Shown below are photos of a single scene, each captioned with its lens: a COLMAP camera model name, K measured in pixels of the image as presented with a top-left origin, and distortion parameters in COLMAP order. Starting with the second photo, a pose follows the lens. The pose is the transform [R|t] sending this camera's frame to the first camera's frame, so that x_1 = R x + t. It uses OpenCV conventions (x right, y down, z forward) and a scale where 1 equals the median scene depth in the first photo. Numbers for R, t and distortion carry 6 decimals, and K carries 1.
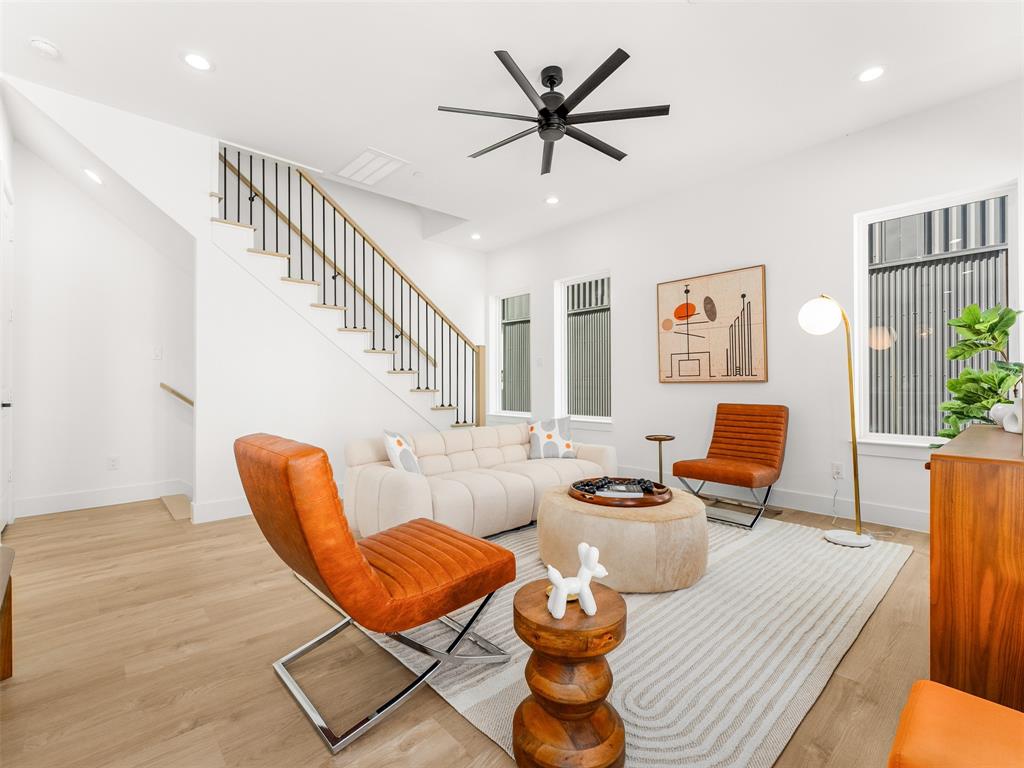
lens RADIAL K [[465.2, 0, 516.8], [0, 465.2, 377.6], [0, 0, 1]] dist [0.001802, -0.001539]
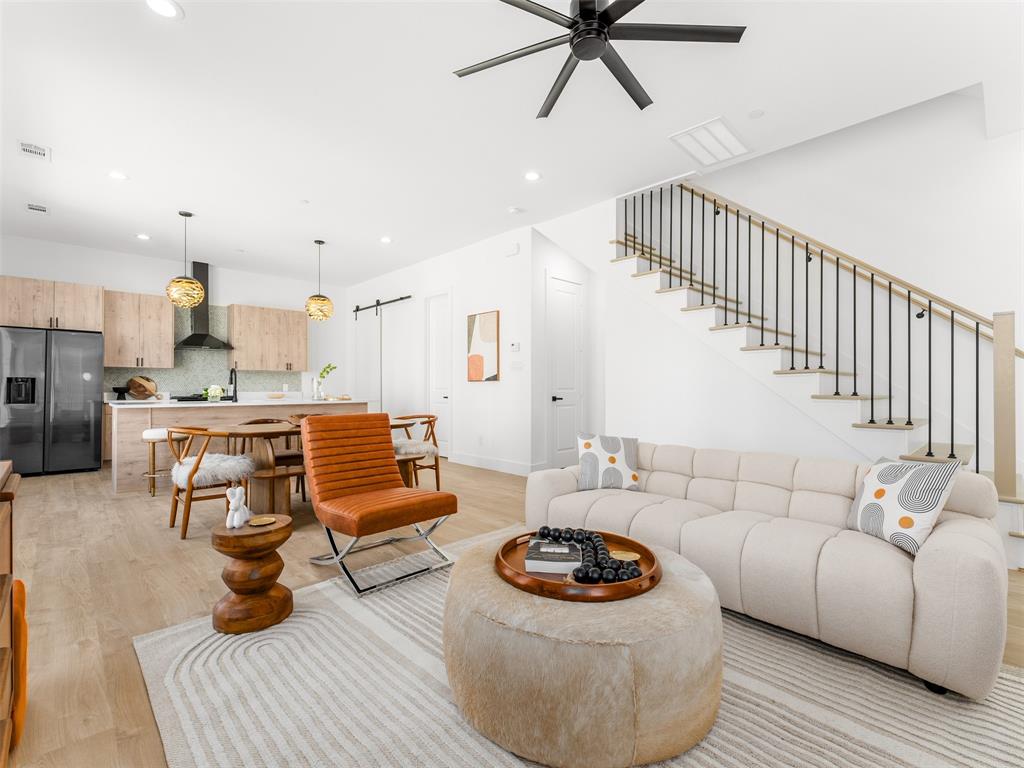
lens RADIAL K [[465.2, 0, 515.9], [0, 465.2, 382.6], [0, 0, 1]] dist [0.001802, -0.001539]
pose [[0.030682, -0.009034, -0.999488, 0.530074], [0.011439, 0.999897, -0.008687, 0.008056], [0.999464, -0.011167, 0.030783, 0.566746]]
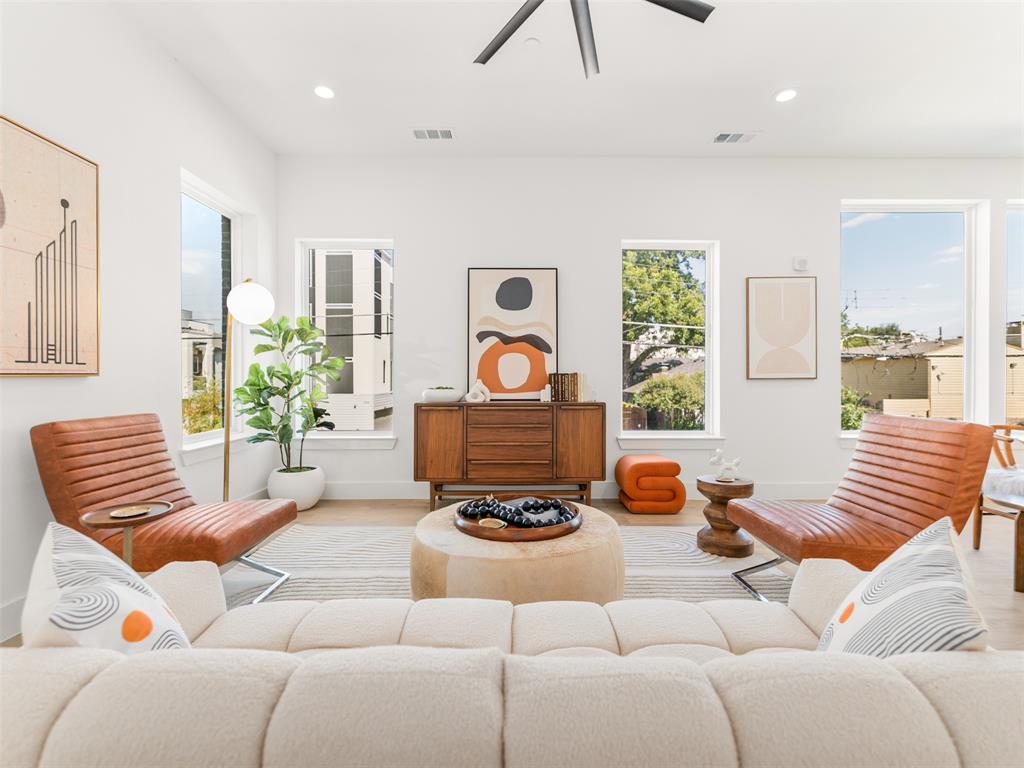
lens RADIAL K [[465.2, 0, 514.9], [0, 465.2, 379.0], [0, 0, 1]] dist [0.001802, -0.001539]
pose [[-0.737476, -0.000549, 0.675374, -0.198926], [-0.007084, 0.999951, -0.006923, 0.012278], [-0.675337, -0.009890, -0.737443, 1.000720]]
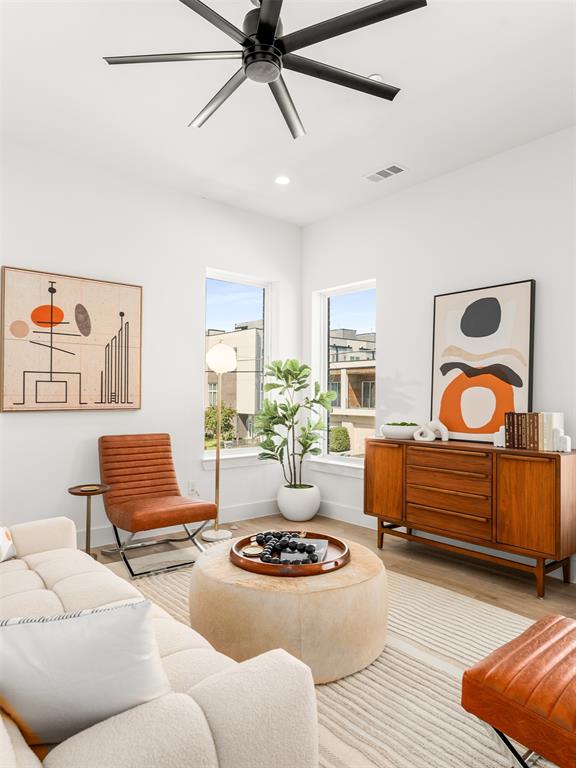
lens RADIAL K [[498.3, 0, 284.6], [0, 498.3, 384.5], [0, 0, 1]] dist [-0.009779, -0.001765]
pose [[0.050274, 0.023396, 0.998461, -0.435967], [-0.020261, 0.999544, -0.022401, -0.023633], [-0.998530, -0.019104, 0.050725, 0.610788]]
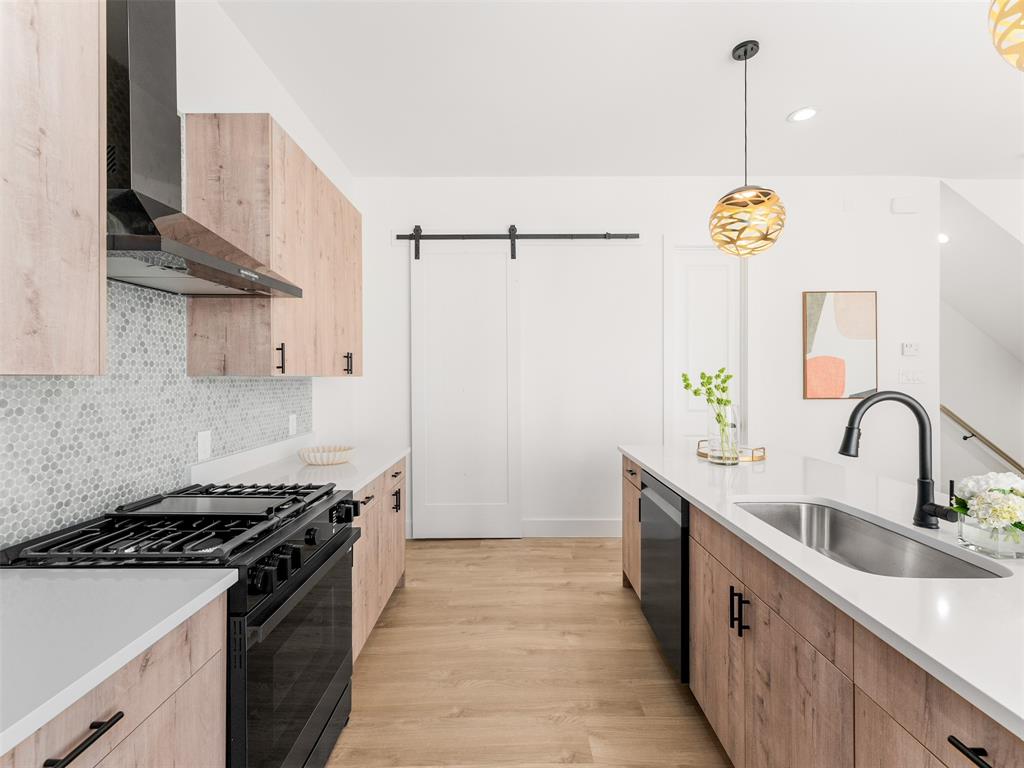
lens RADIAL K [[465.2, 0, 513.7], [0, 465.2, 384.0], [0, 0, 1]] dist [0.001802, -0.001539]
pose [[0.736160, -0.002474, -0.676803, -0.718015], [0.013858, 0.999839, 0.011419, -0.057101], [0.676665, -0.017785, 0.736076, -0.547666]]
